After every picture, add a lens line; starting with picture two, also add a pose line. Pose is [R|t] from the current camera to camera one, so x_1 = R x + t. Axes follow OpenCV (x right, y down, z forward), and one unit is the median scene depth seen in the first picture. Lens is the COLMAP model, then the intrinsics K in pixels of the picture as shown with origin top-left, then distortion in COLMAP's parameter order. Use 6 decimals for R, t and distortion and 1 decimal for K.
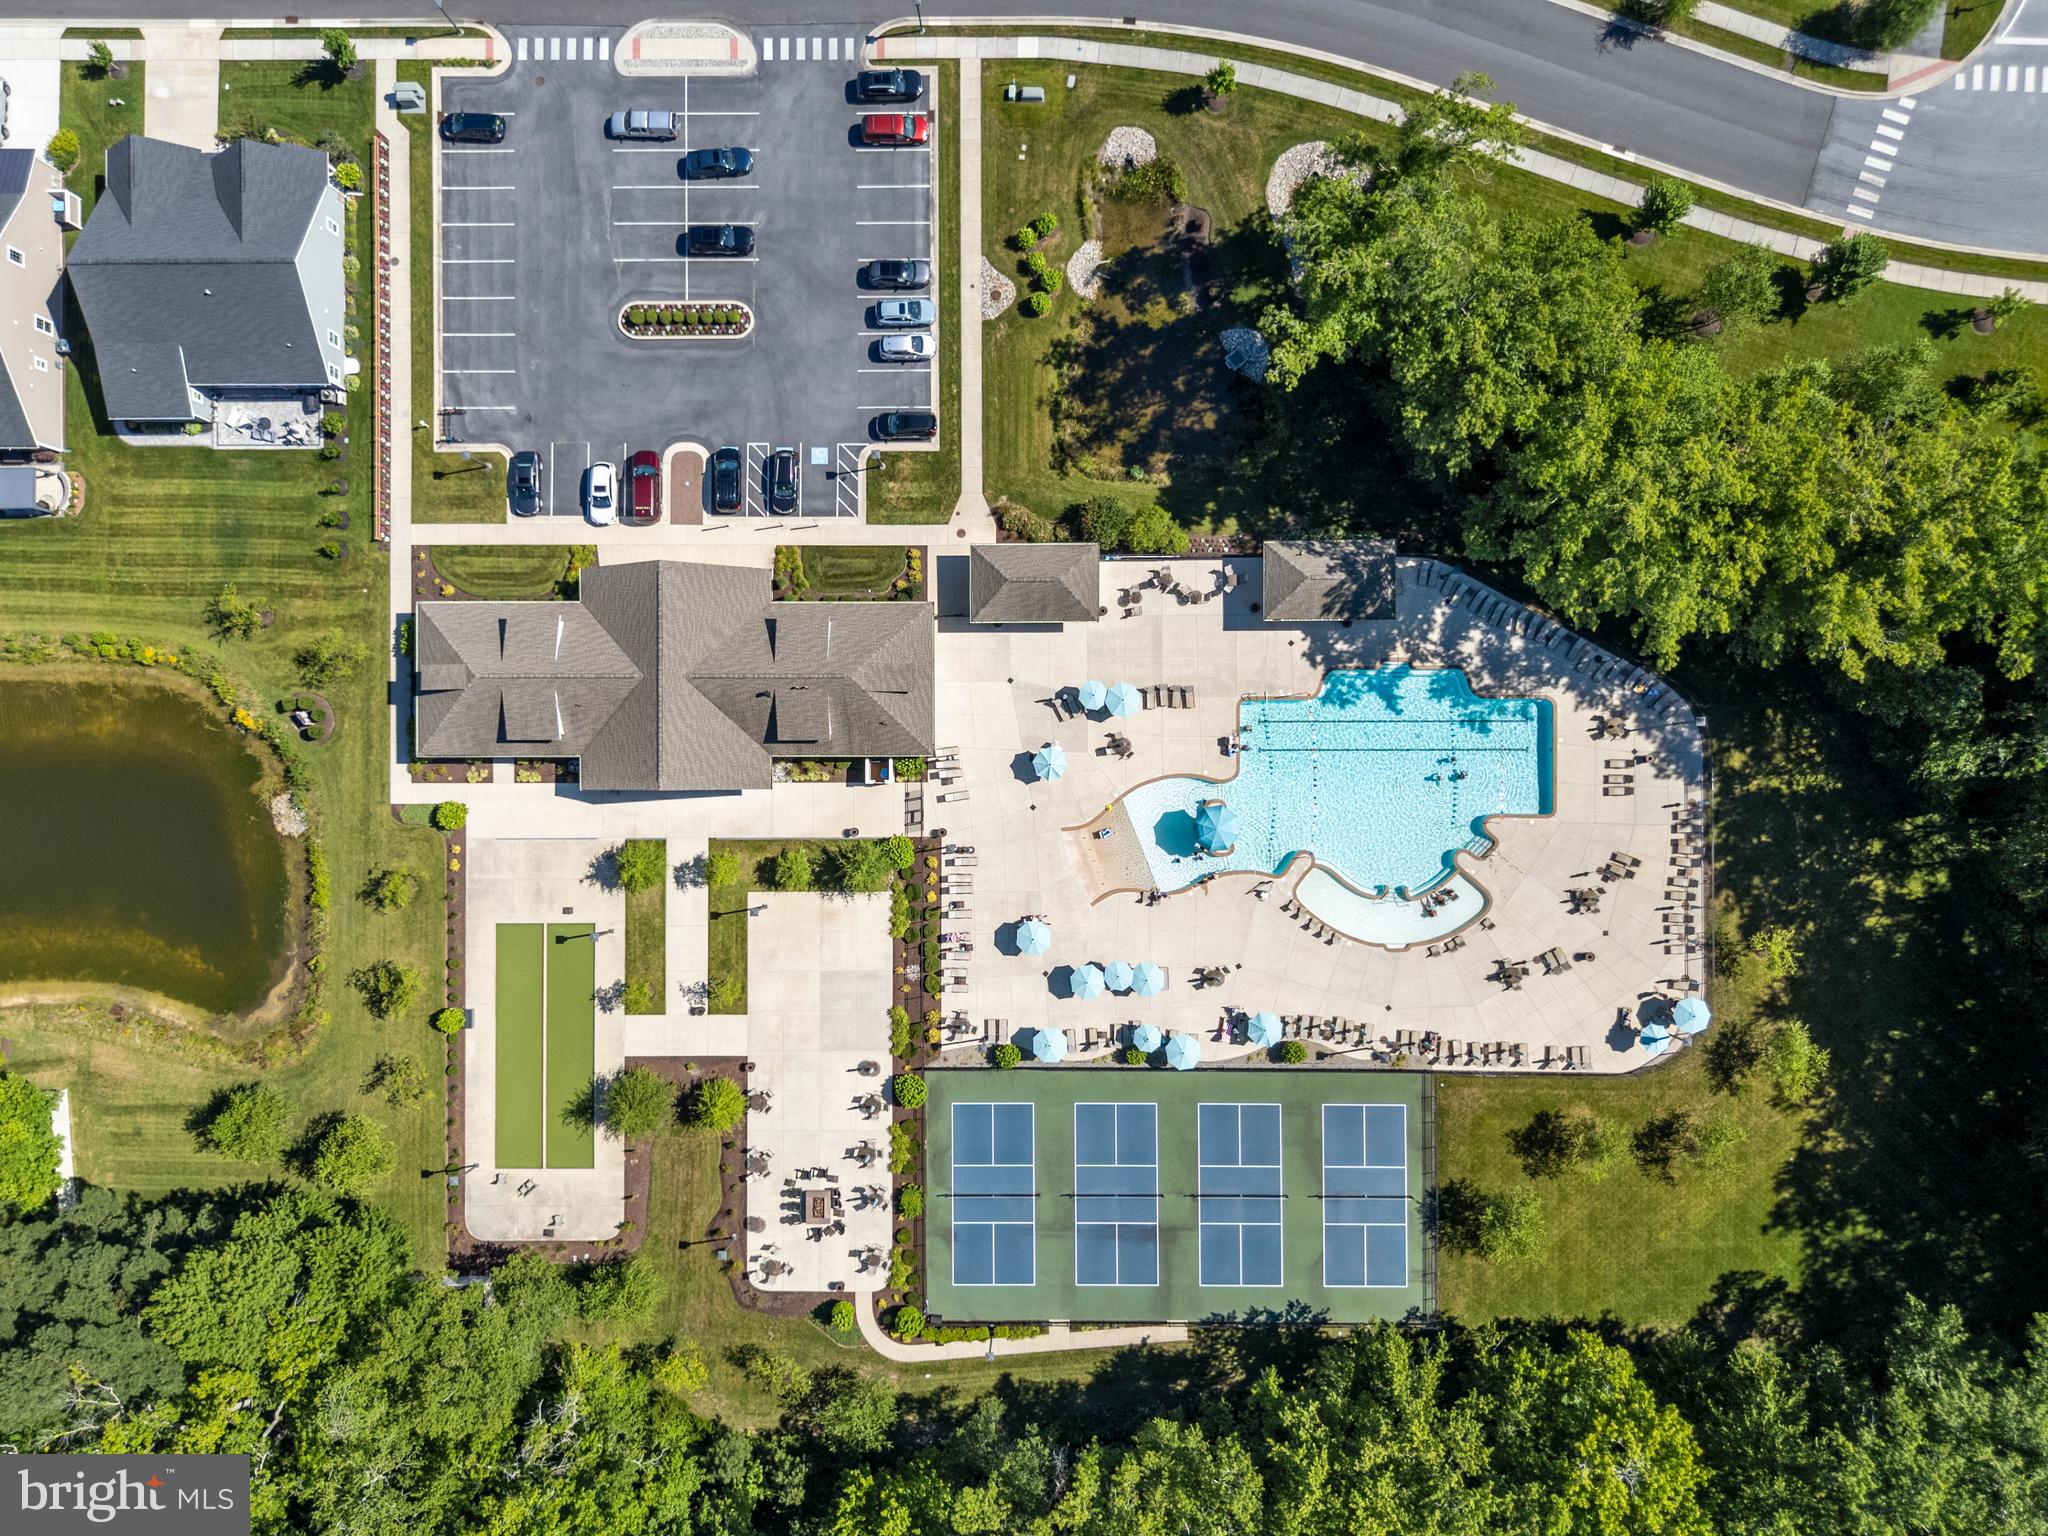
lens RADIAL K [[1519.8, 0, 1024.0], [0, 1519.8, 768.0], [0, 0, 1]] dist [0.072794, -0.103084]
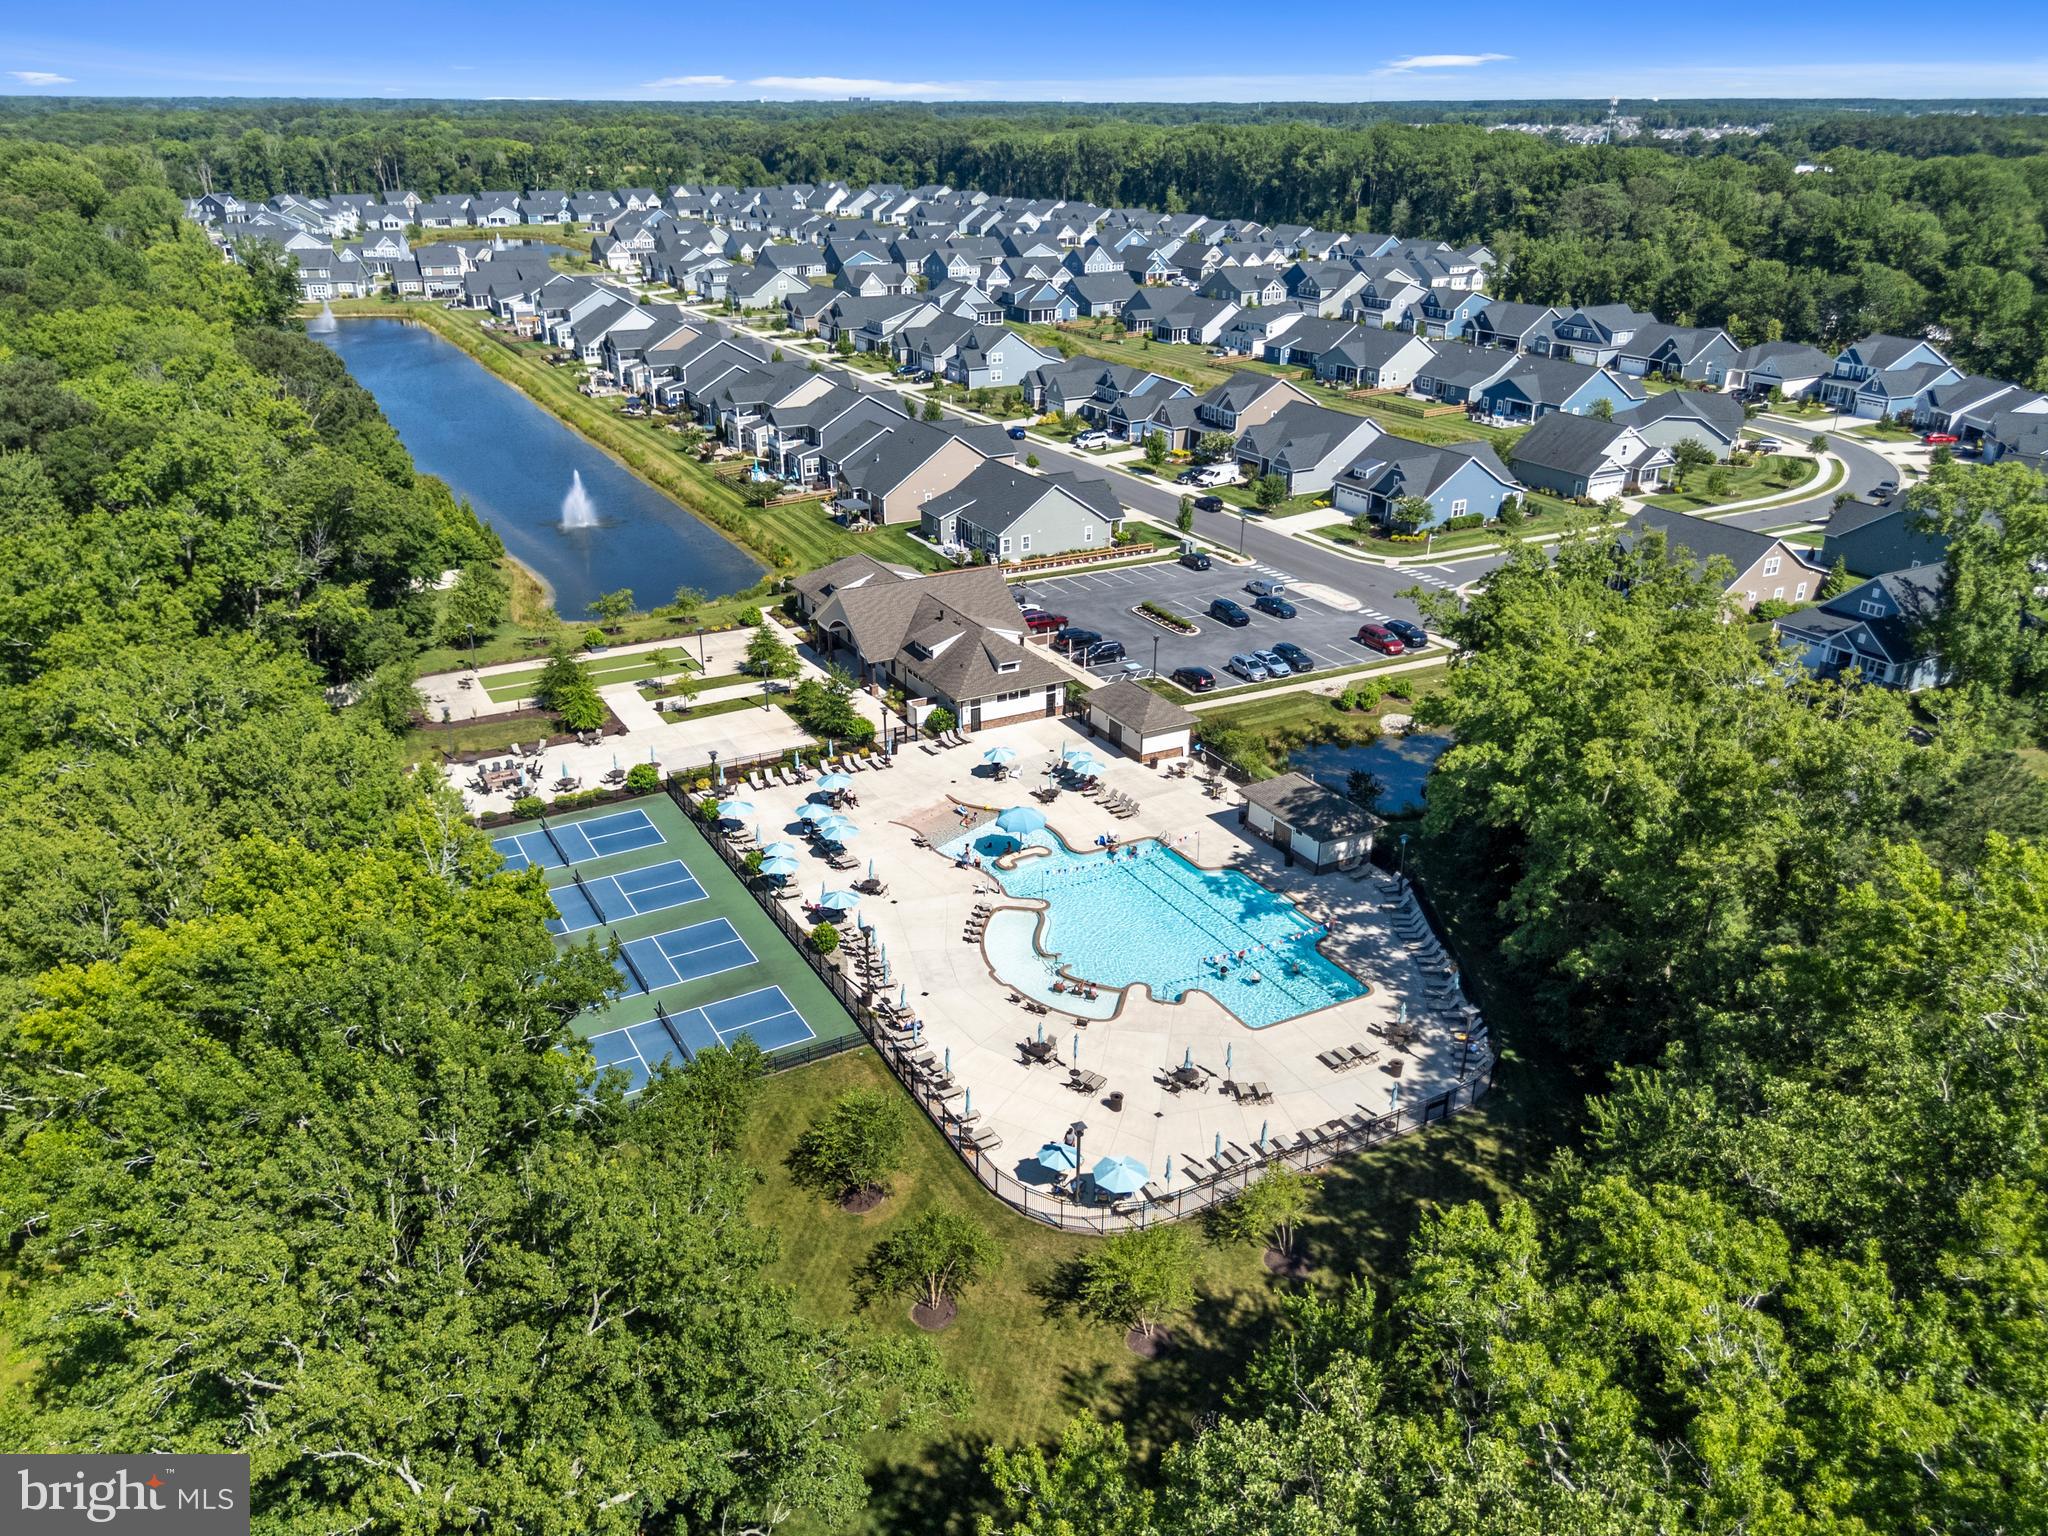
lens RADIAL K [[1519.8, 0, 1024.0], [0, 1519.8, 768.0], [0, 0, 1]] dist [0.072794, -0.103084]
pose [[0.481225, 0.373165, -0.793202, 0.824974], [-0.876442, 0.187797, -0.443375, 0.430860], [-0.016491, 0.908559, 0.417431, 0.567636]]
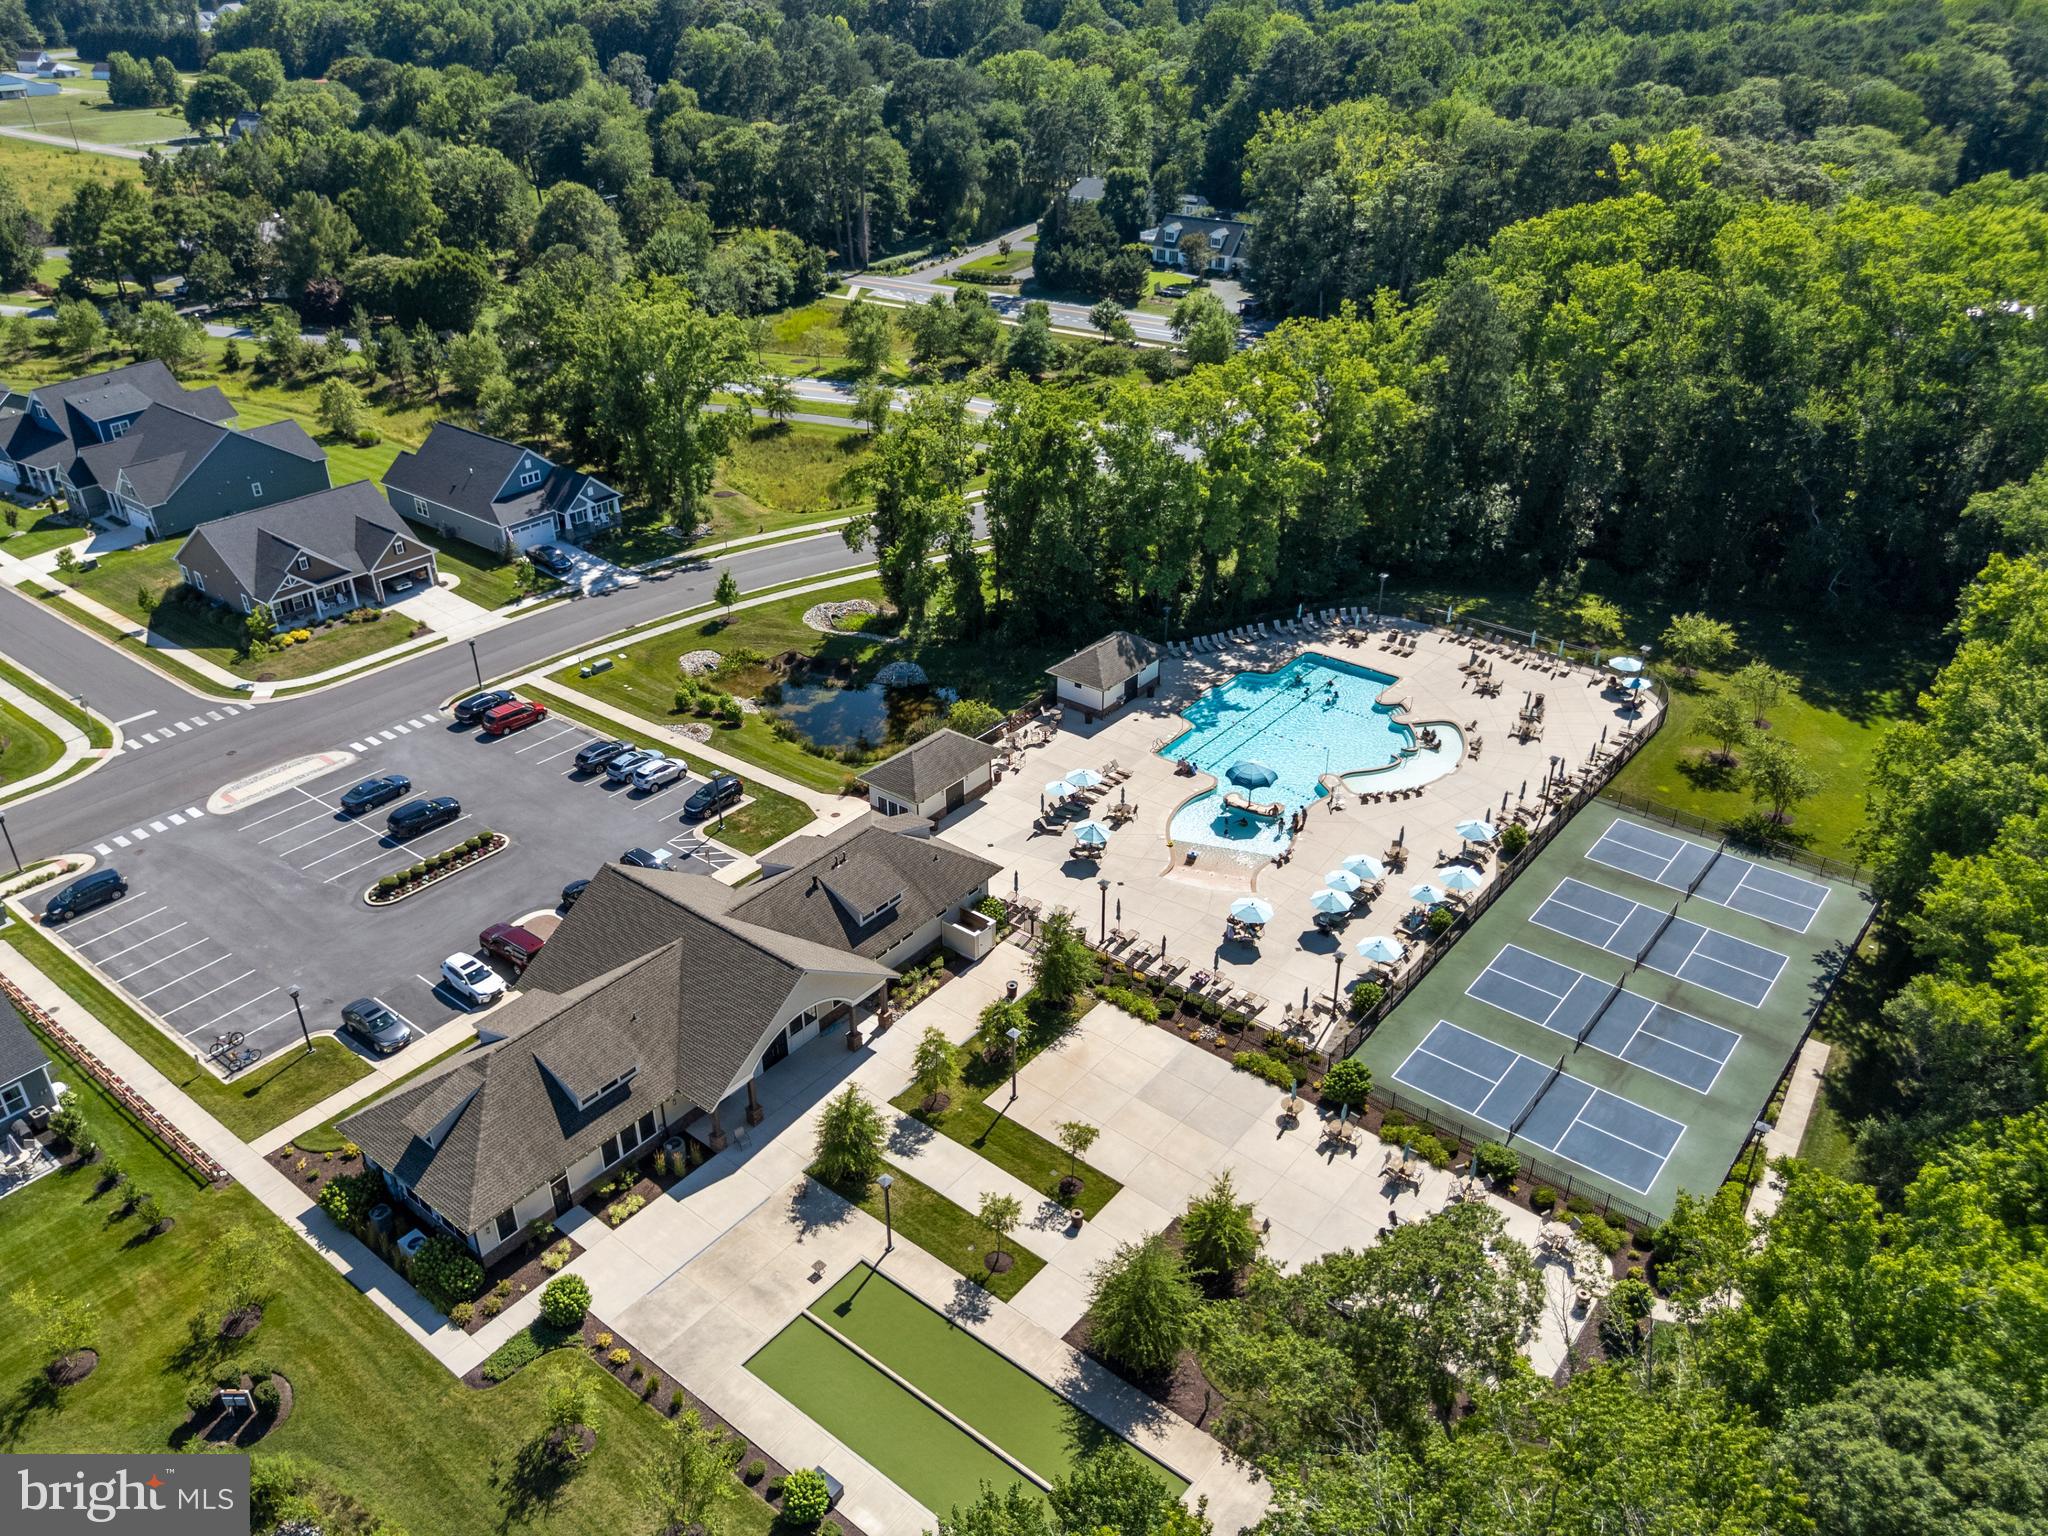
lens RADIAL K [[1519.8, 0, 1024.0], [0, 1519.8, 768.0], [0, 0, 1]] dist [0.072794, -0.103084]
pose [[0.625844, -0.367376, 0.688007, -0.596081], [0.779916, 0.302790, -0.547767, 0.434077], [-0.007085, 0.879405, 0.476022, 0.531319]]
